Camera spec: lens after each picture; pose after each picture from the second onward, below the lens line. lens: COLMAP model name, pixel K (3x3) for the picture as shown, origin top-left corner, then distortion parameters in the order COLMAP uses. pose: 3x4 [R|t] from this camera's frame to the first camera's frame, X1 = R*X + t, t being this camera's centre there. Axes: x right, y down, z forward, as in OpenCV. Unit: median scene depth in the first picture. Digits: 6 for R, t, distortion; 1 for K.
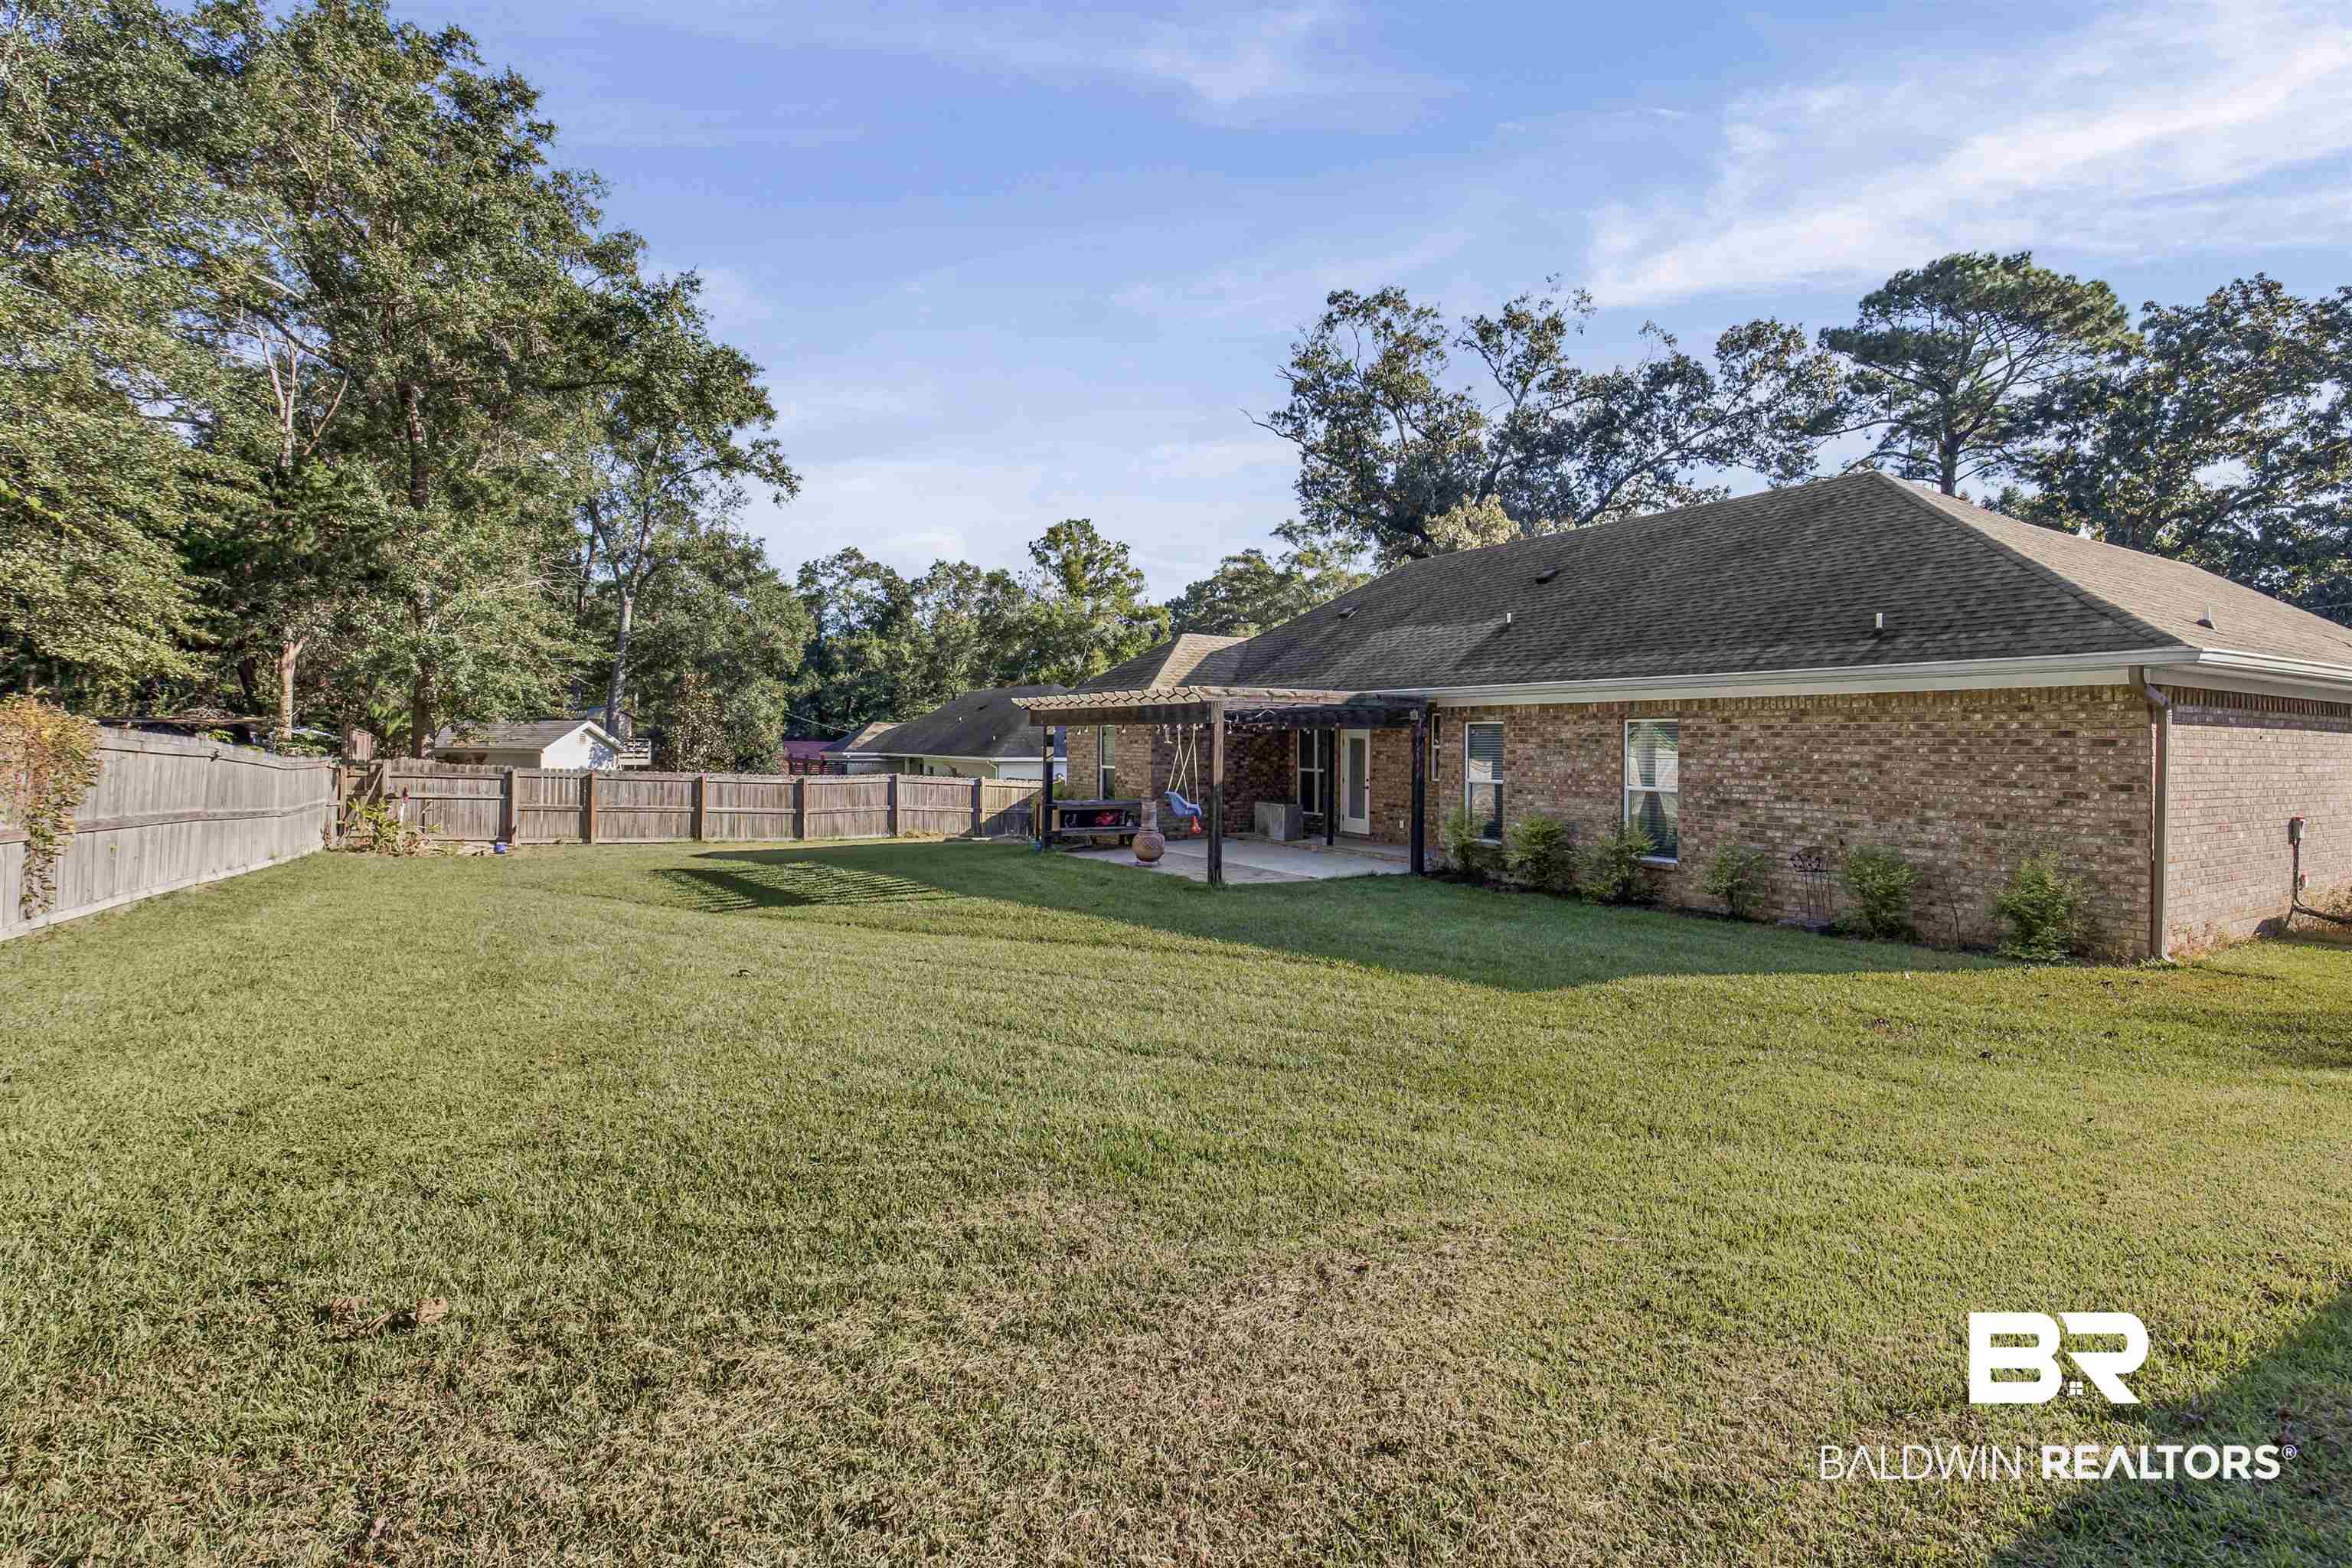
lens RADIAL K [[1069.7, 0, 1176.1], [0, 1069.7, 771.7], [0, 0, 1]] dist [0.004155, -0.000615]
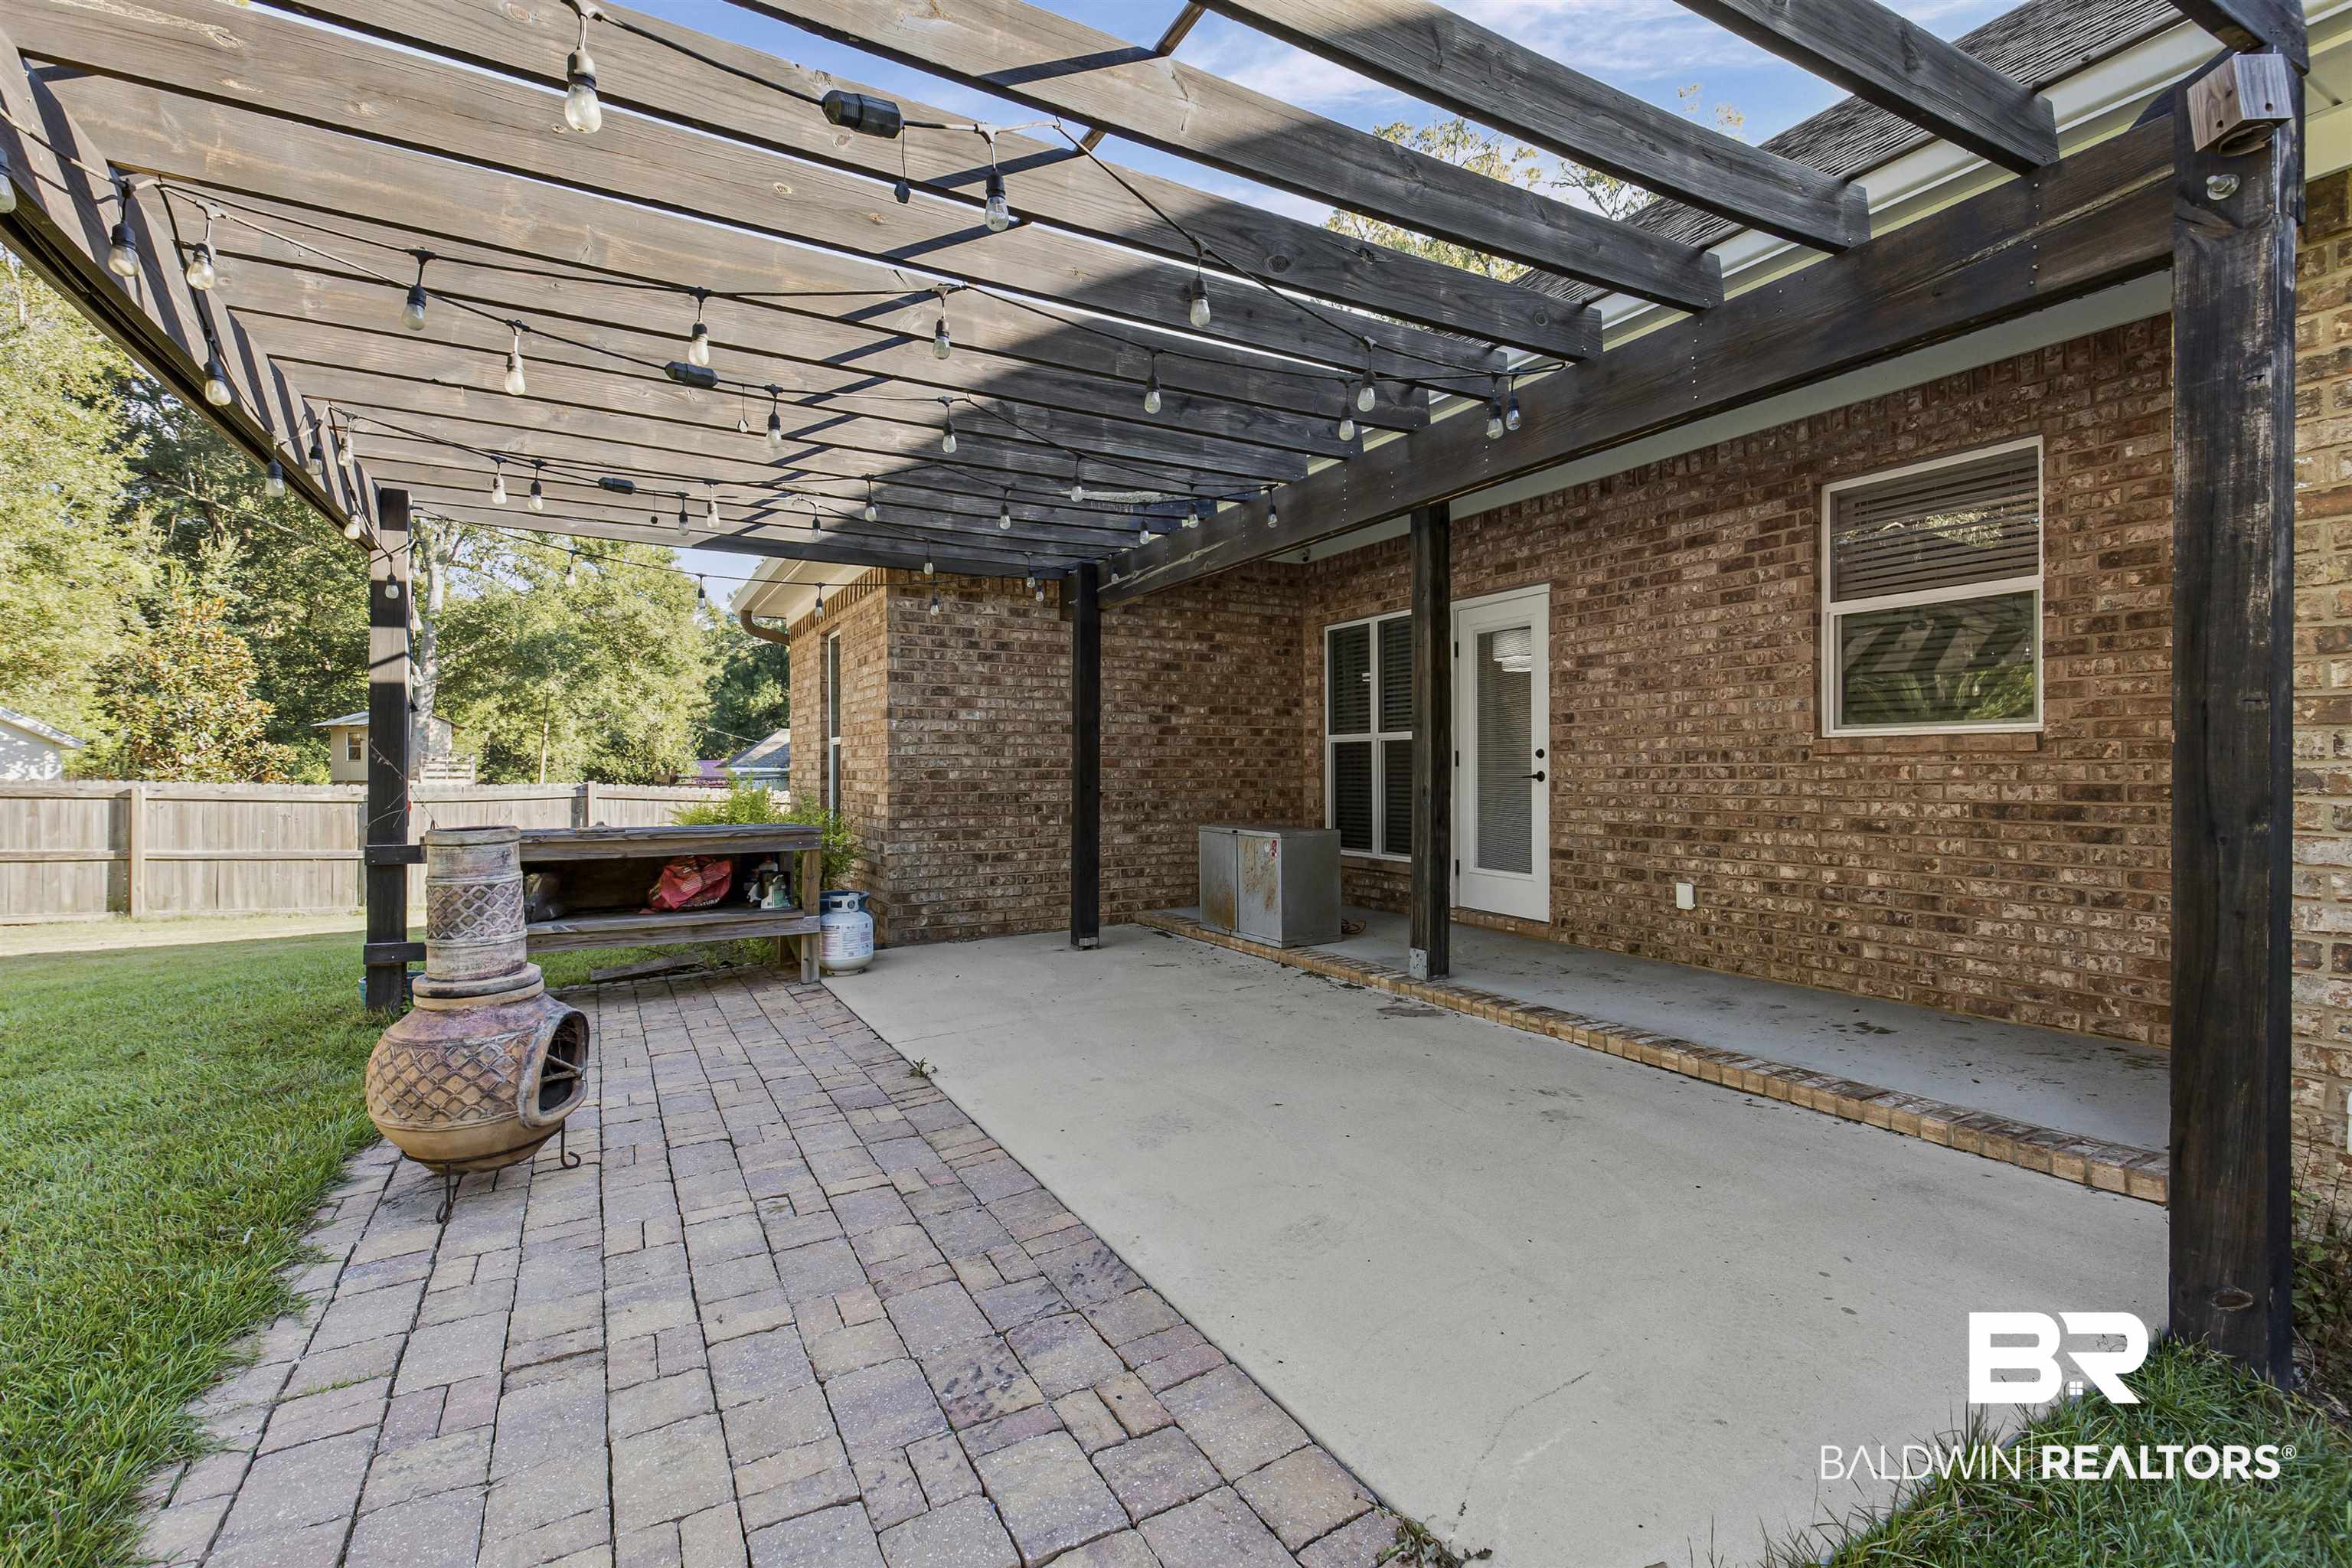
lens RADIAL K [[1069.7, 0, 1175.8], [0, 1069.7, 782.7], [0, 0, 1]] dist [0.004155, -0.000615]
pose [[0.999291, -0.011774, -0.035749, 0.075813], [0.011232, 0.999819, -0.015335, 0.019135], [0.035923, 0.014923, 0.999243, 0.633747]]
